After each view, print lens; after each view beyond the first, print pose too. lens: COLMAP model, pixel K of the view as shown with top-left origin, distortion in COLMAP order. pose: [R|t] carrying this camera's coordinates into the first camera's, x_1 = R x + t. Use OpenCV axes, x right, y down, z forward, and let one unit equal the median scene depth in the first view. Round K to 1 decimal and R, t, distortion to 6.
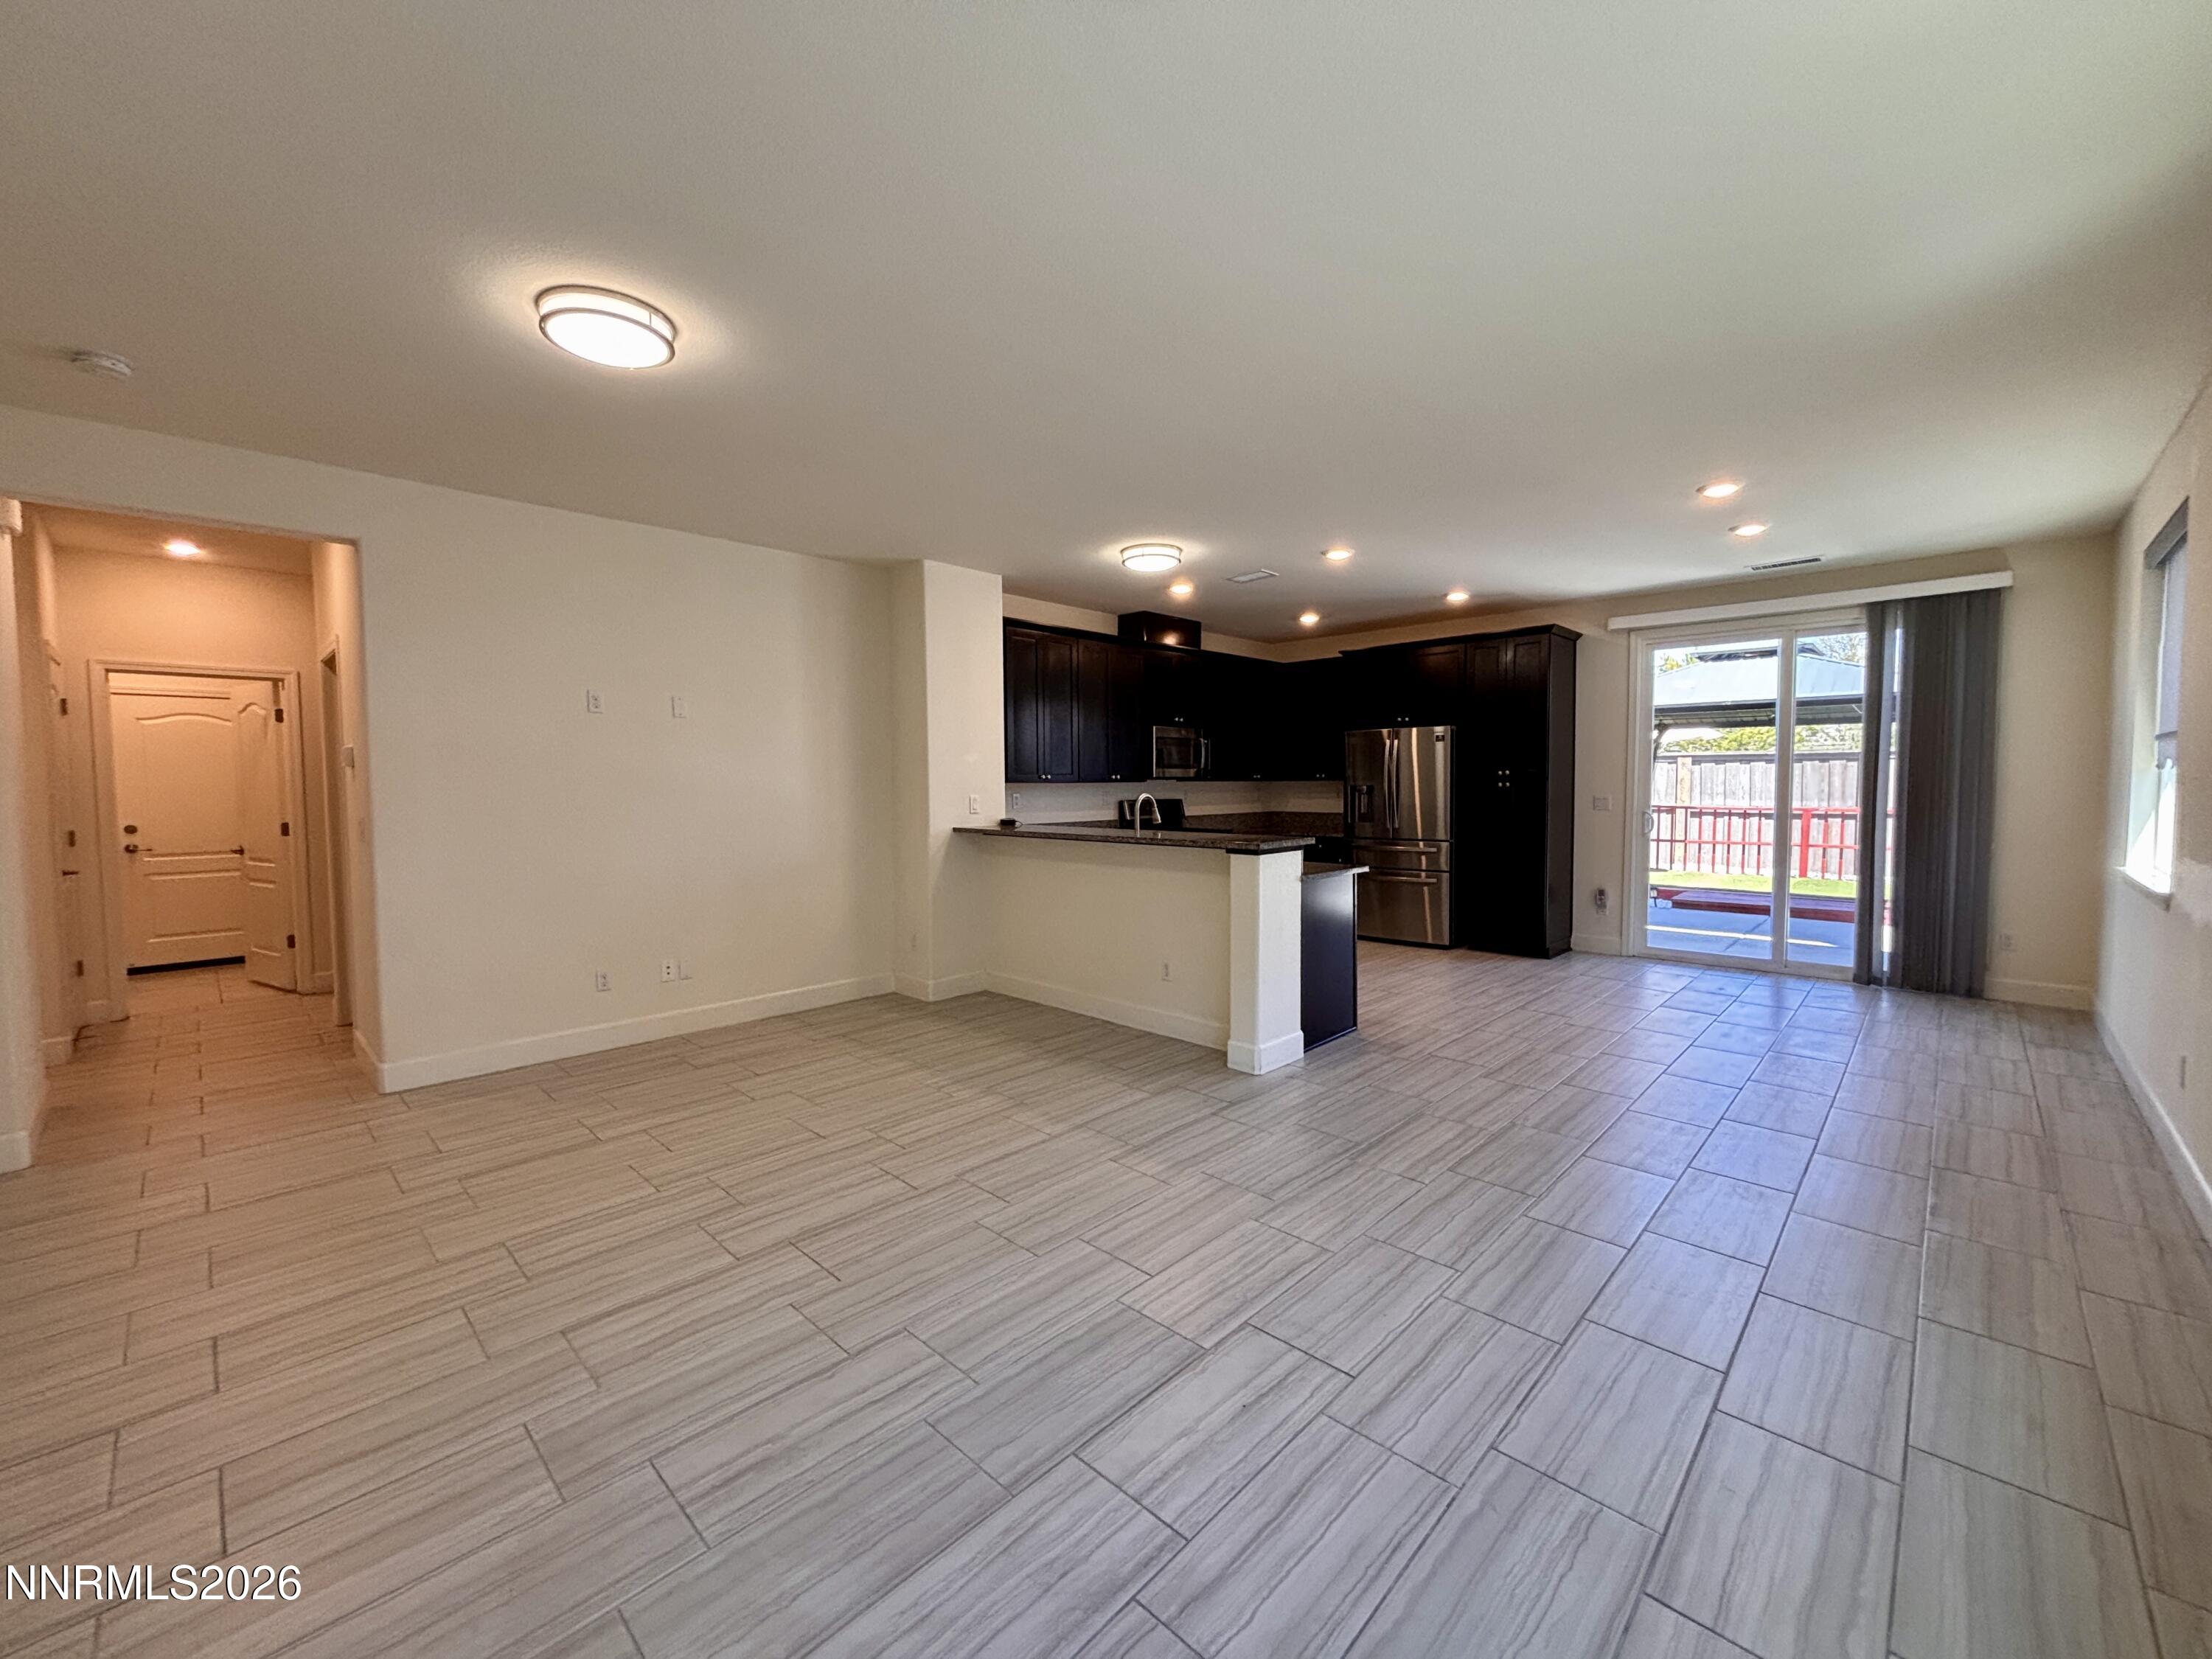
lens RADIAL K [[885.3, 0, 1102.2], [0, 885.3, 822.0], [0, 0, 1]] dist [0.003563, -0.001810]
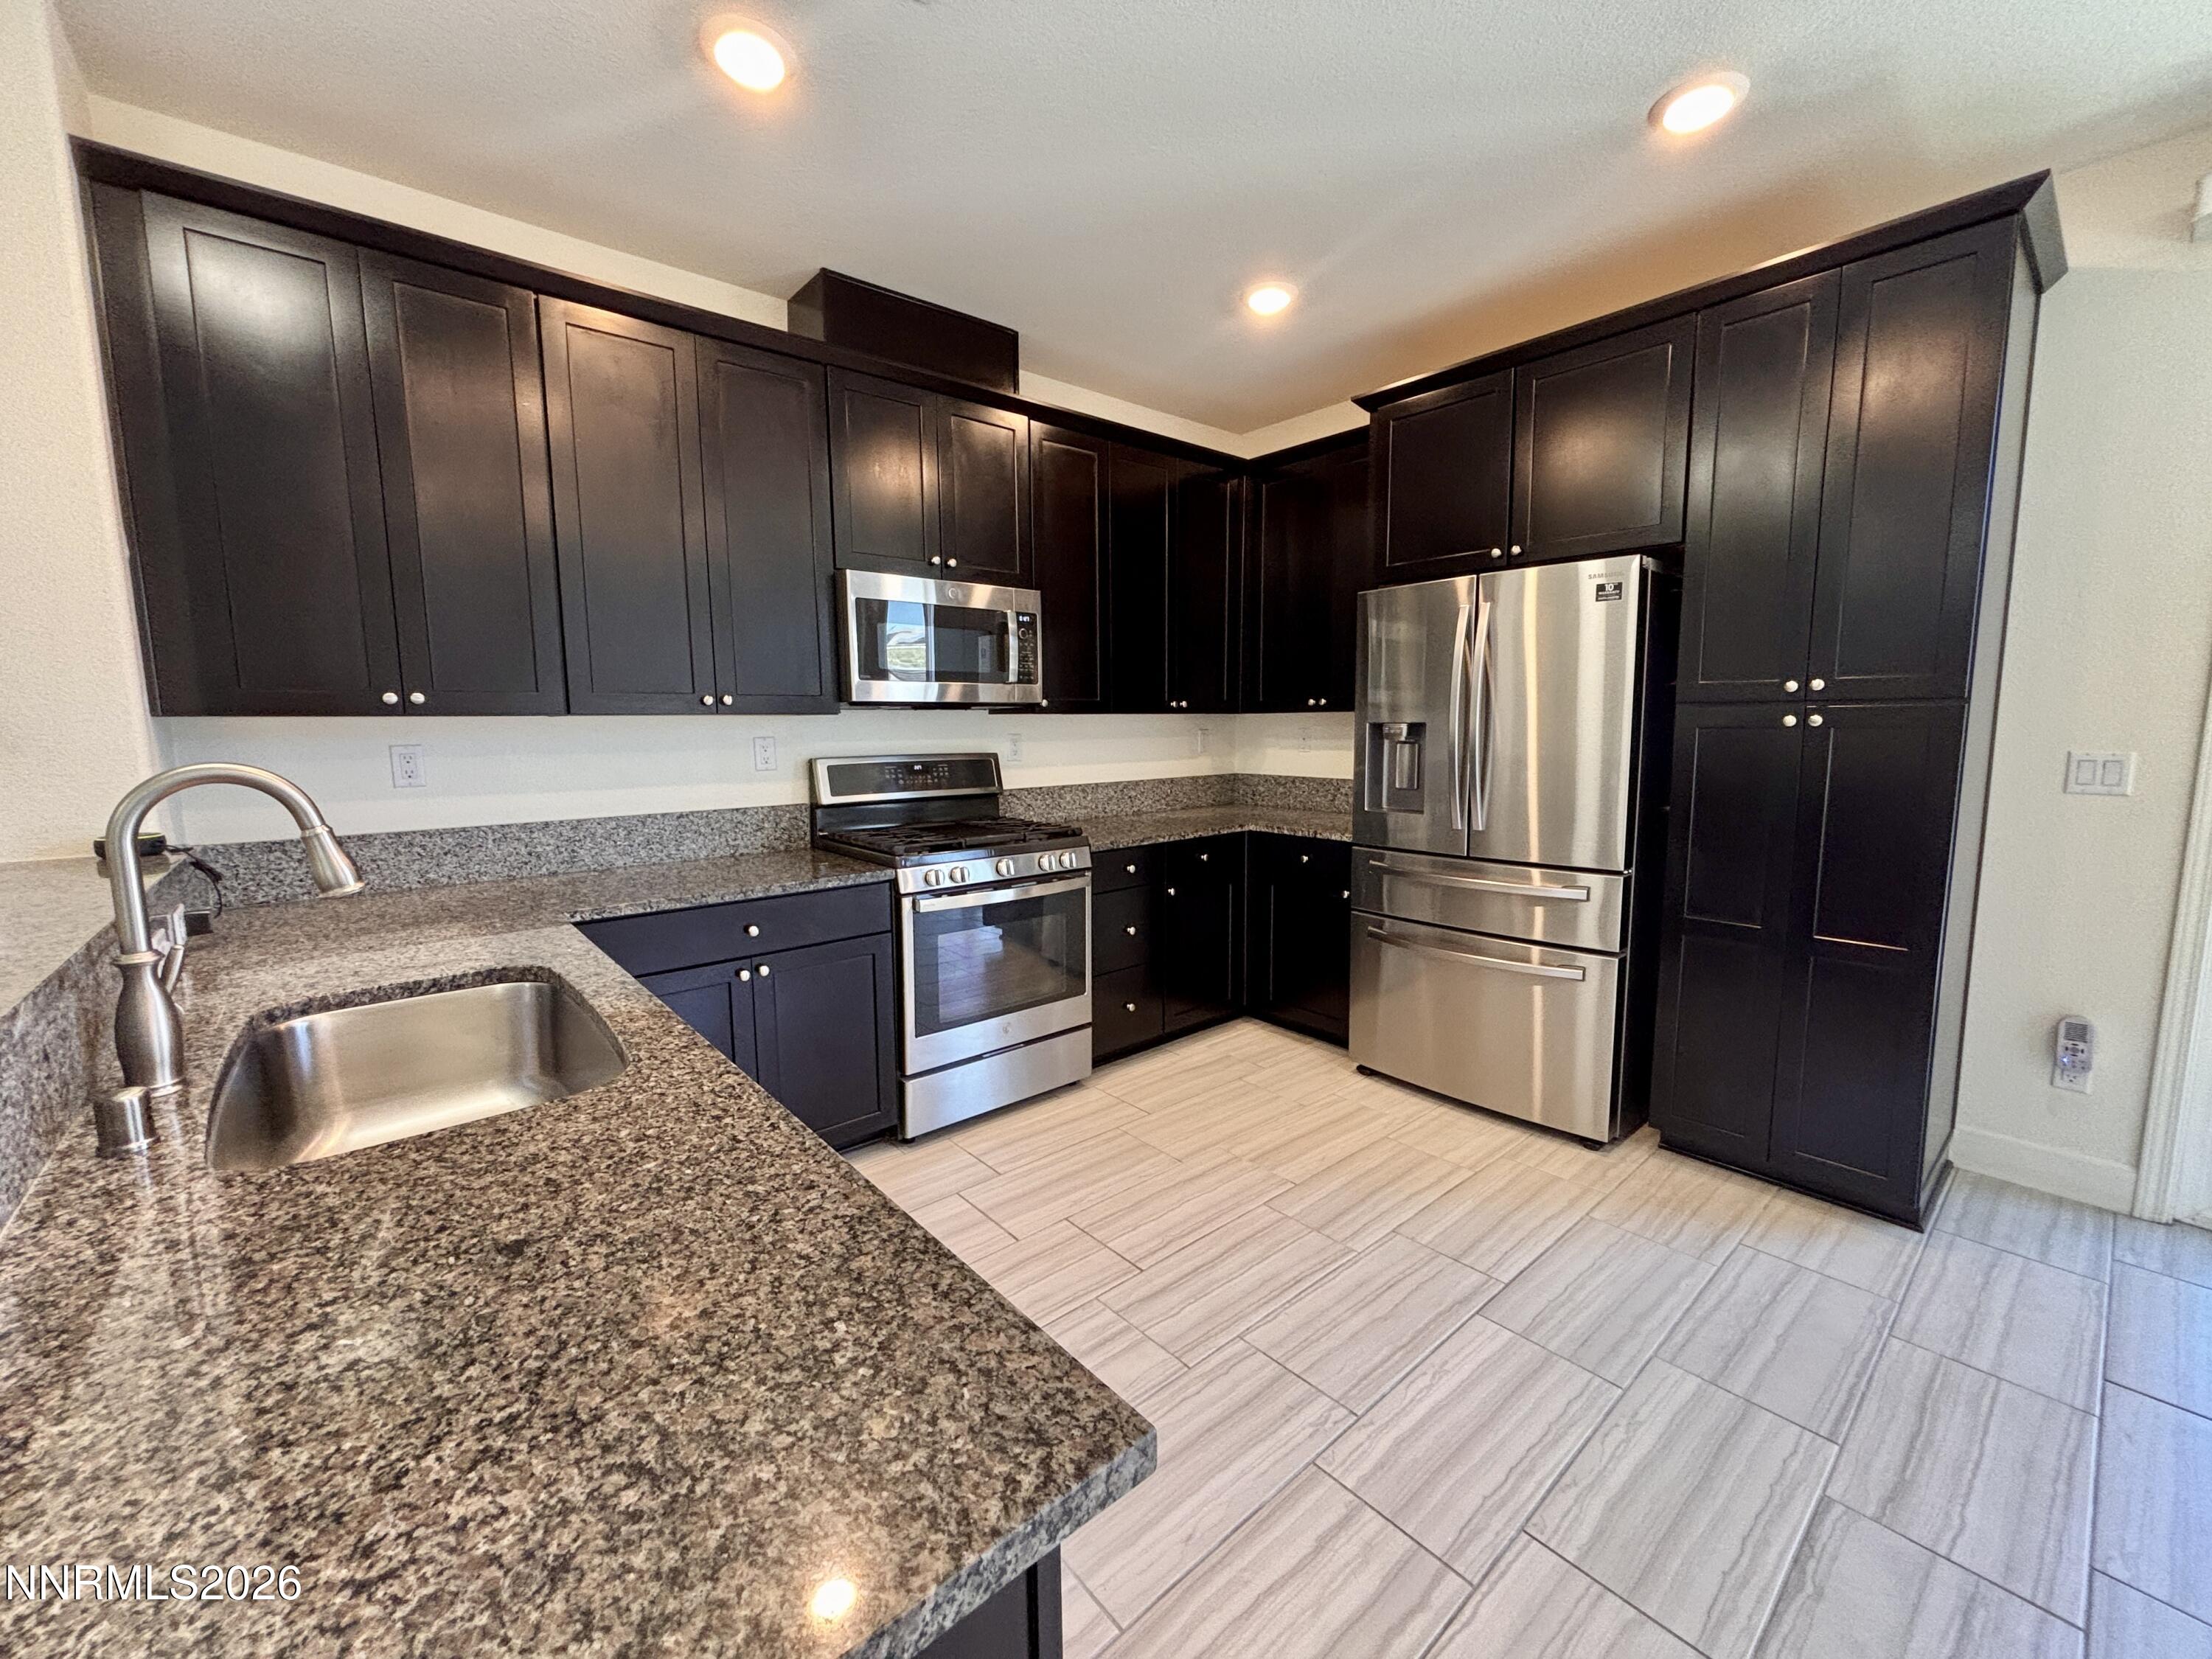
lens RADIAL K [[885.3, 0, 1096.1], [0, 885.3, 820.7], [0, 0, 1]] dist [0.003563, -0.001810]
pose [[0.995275, 0.009080, -0.096675, 0.240497], [-0.002448, 0.997649, 0.068491, -0.028938], [0.097069, -0.067931, 0.992957, 0.706545]]
